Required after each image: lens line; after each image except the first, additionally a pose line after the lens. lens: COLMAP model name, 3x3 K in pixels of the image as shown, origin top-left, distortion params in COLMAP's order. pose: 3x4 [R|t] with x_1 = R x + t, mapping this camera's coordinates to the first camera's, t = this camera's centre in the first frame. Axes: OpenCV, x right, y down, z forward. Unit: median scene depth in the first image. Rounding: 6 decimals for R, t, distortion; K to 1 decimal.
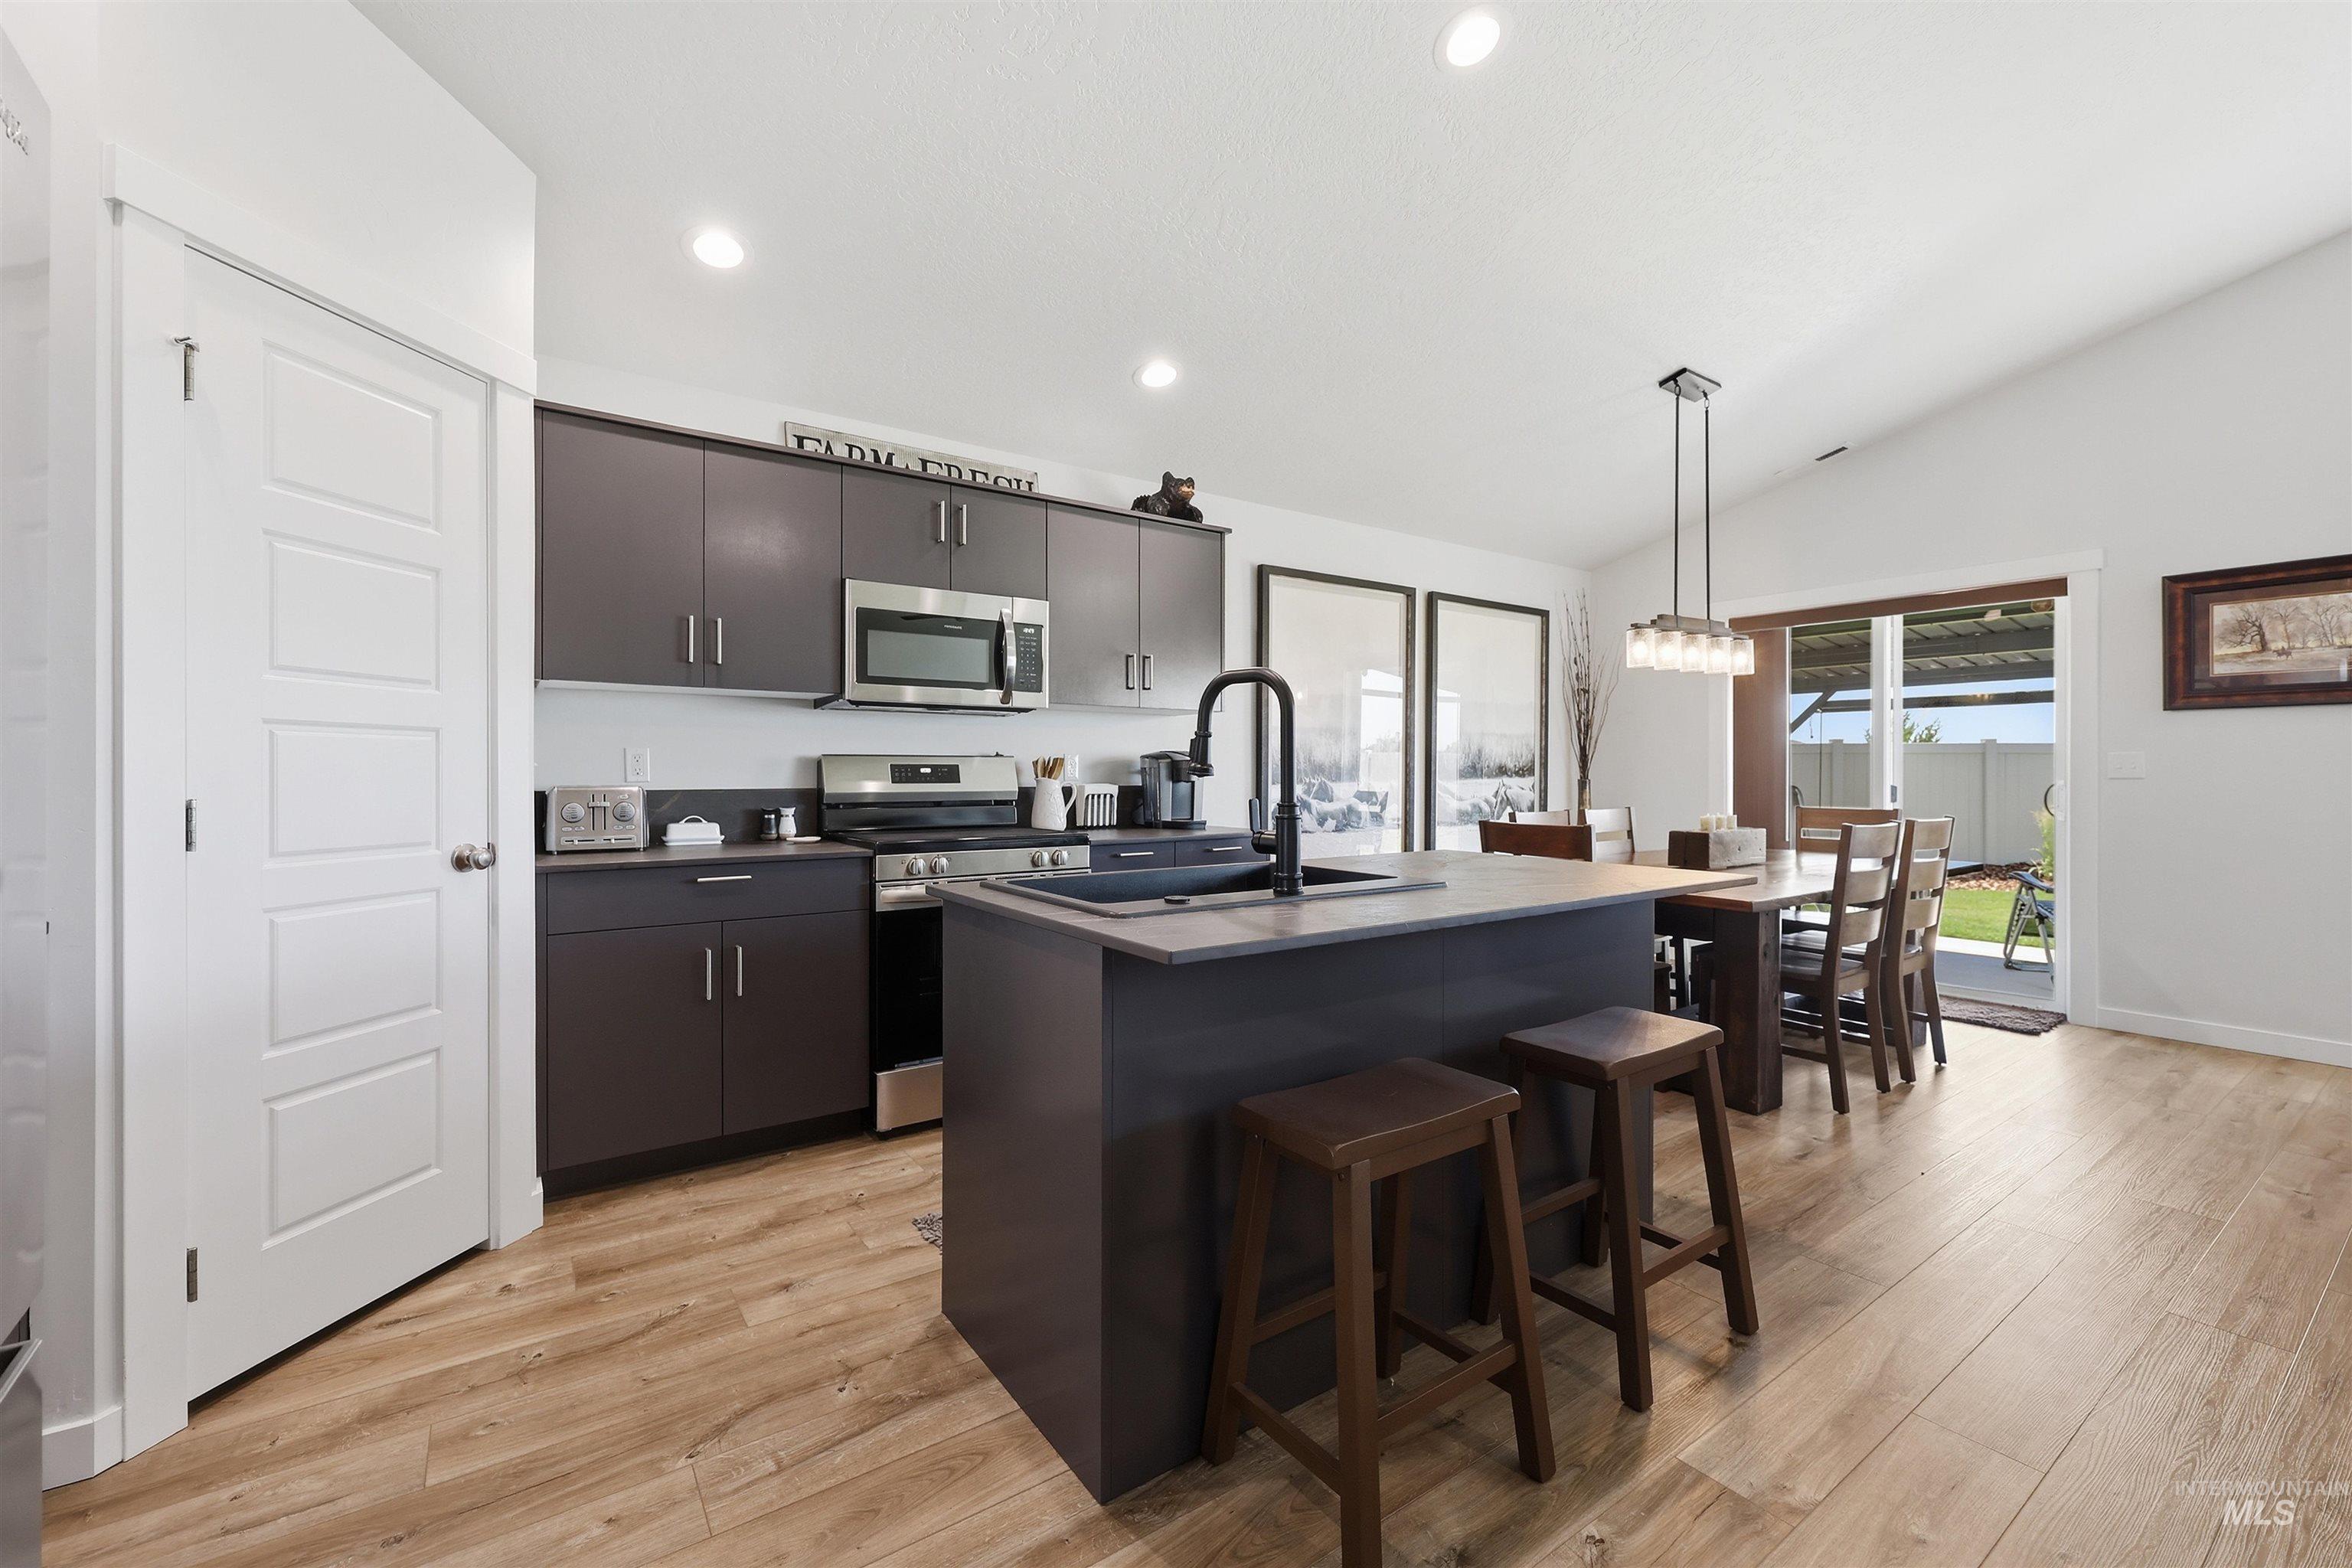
lens RADIAL K [[958.5, 0, 1154.6], [0, 958.5, 773.9], [0, 0, 1]] dist [-0.005579, 0.001382]
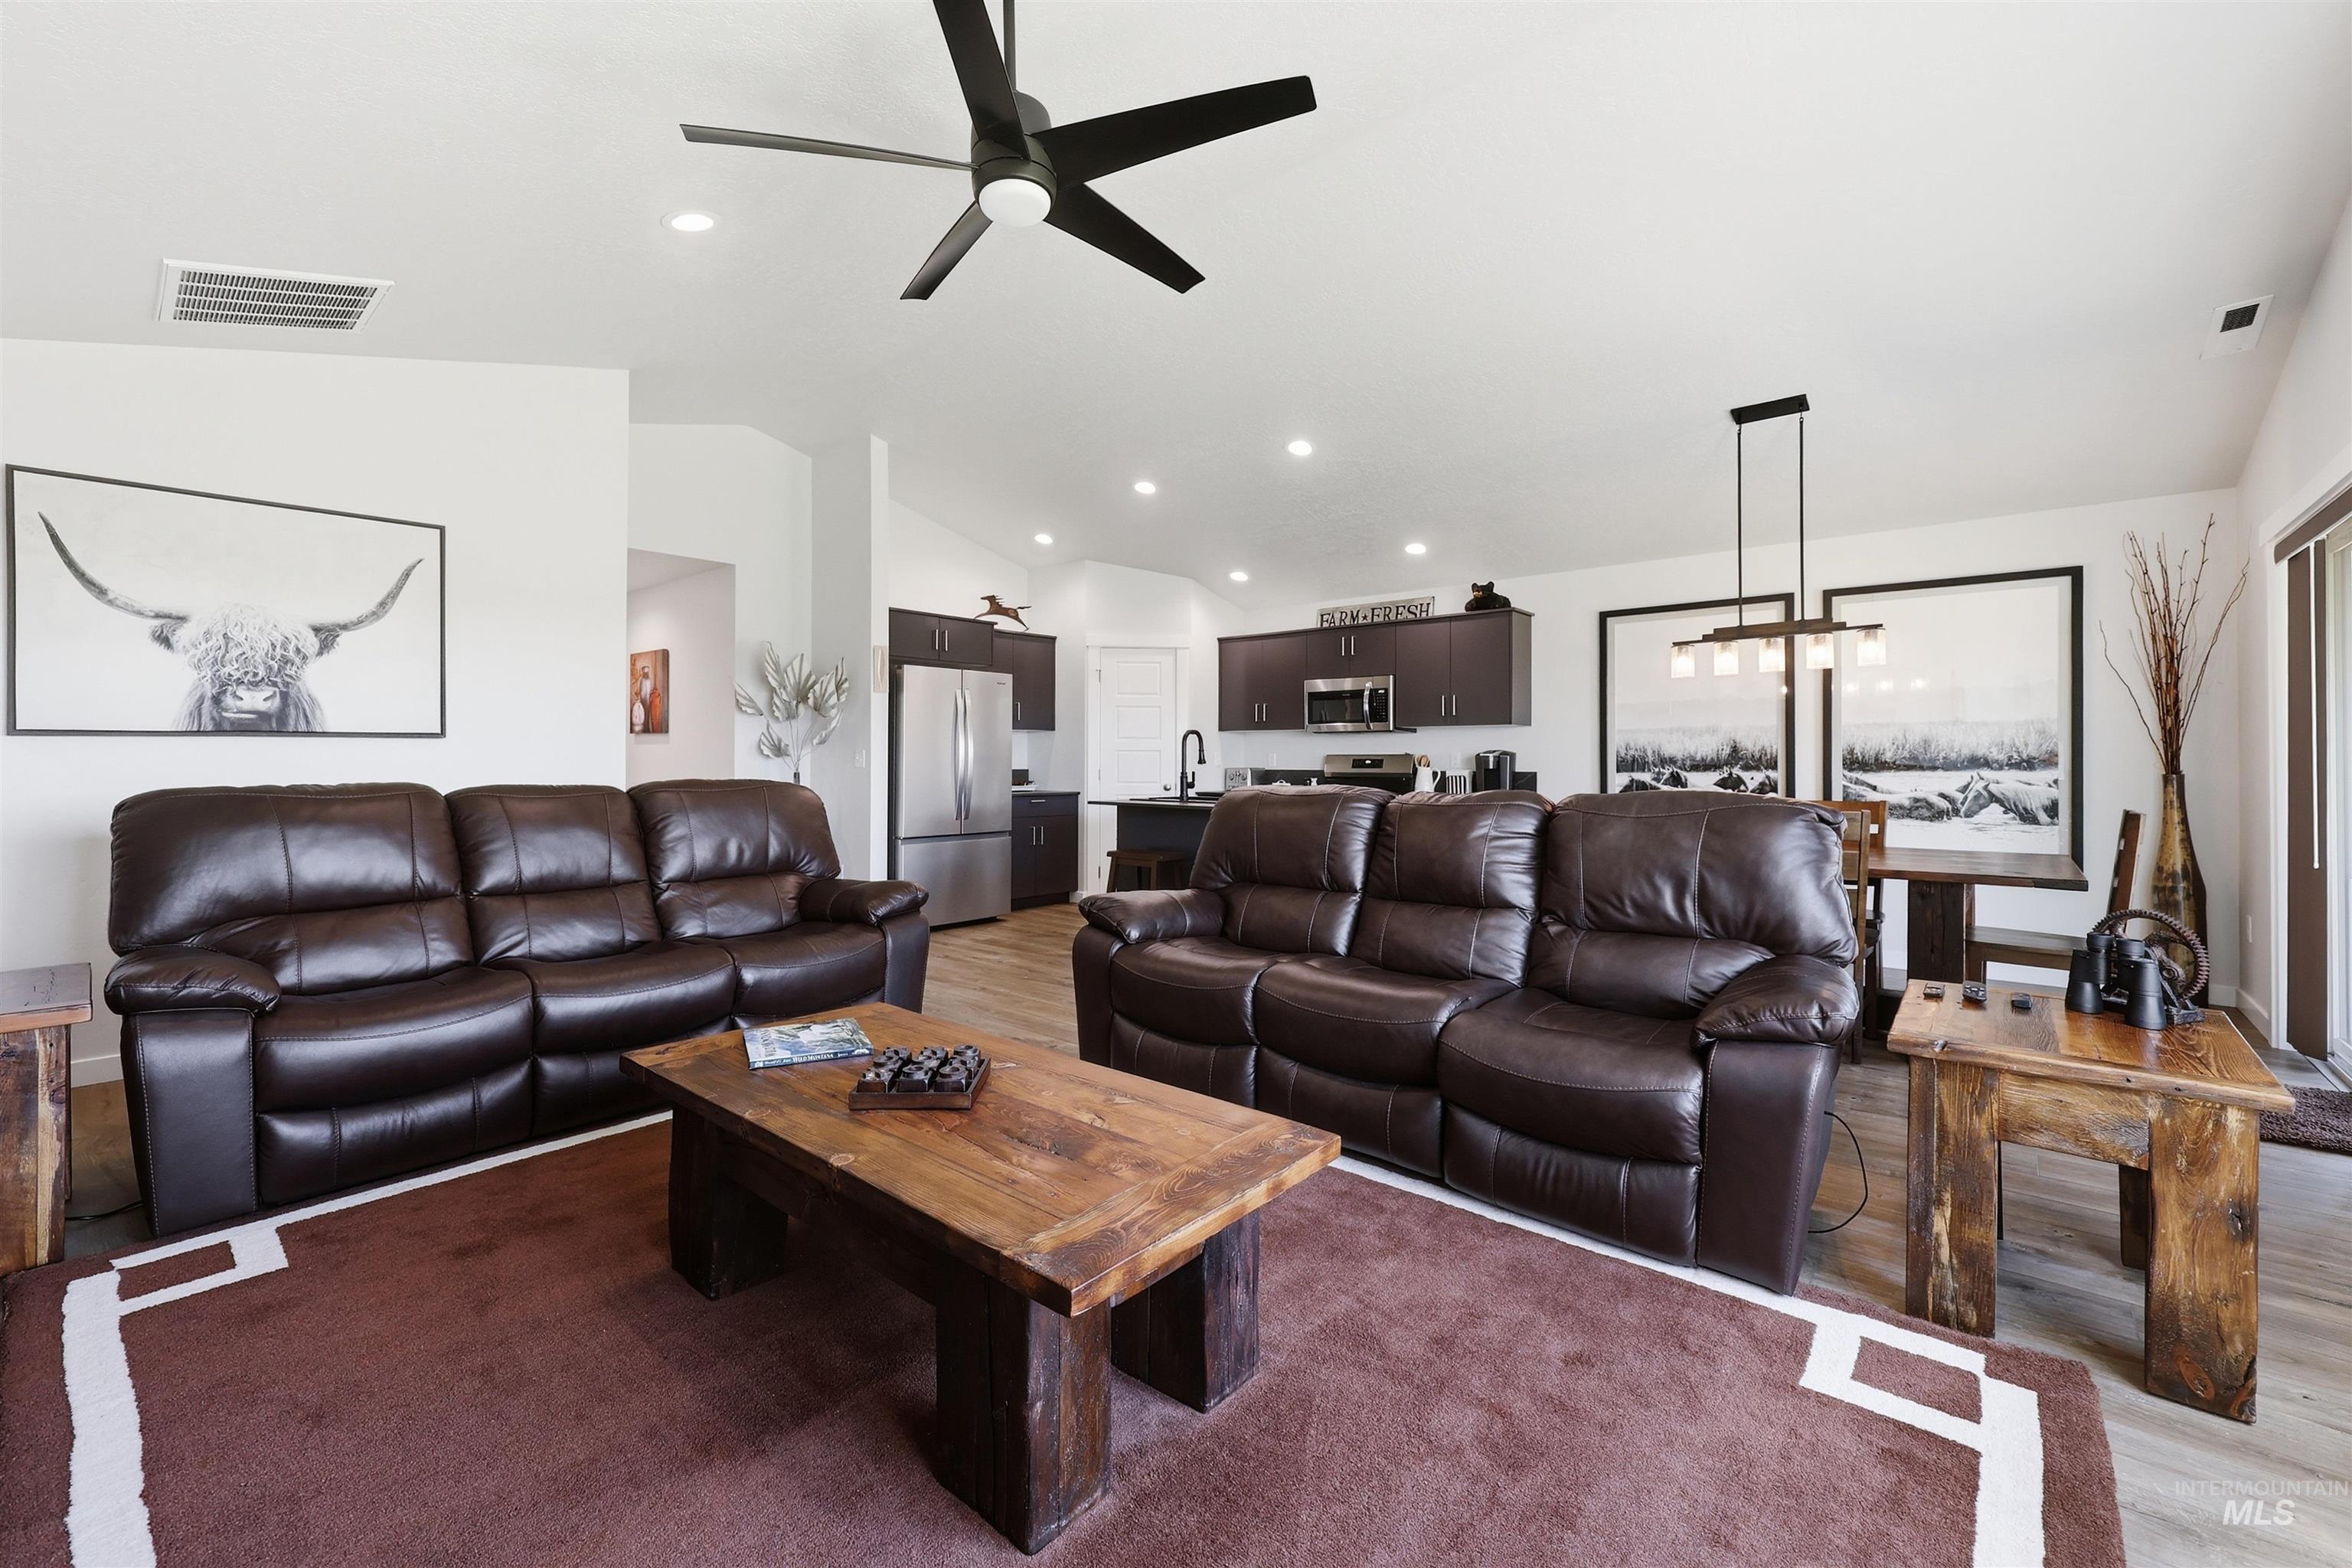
lens RADIAL K [[958.5, 0, 1173.8], [0, 958.5, 767.5], [0, 0, 1]] dist [-0.005579, 0.001382]
pose [[0.253277, 0.007437, -0.967365, 1.487507], [-0.002563, 0.999972, 0.007016, -0.004558], [0.967391, 0.000702, 0.253289, 0.070865]]
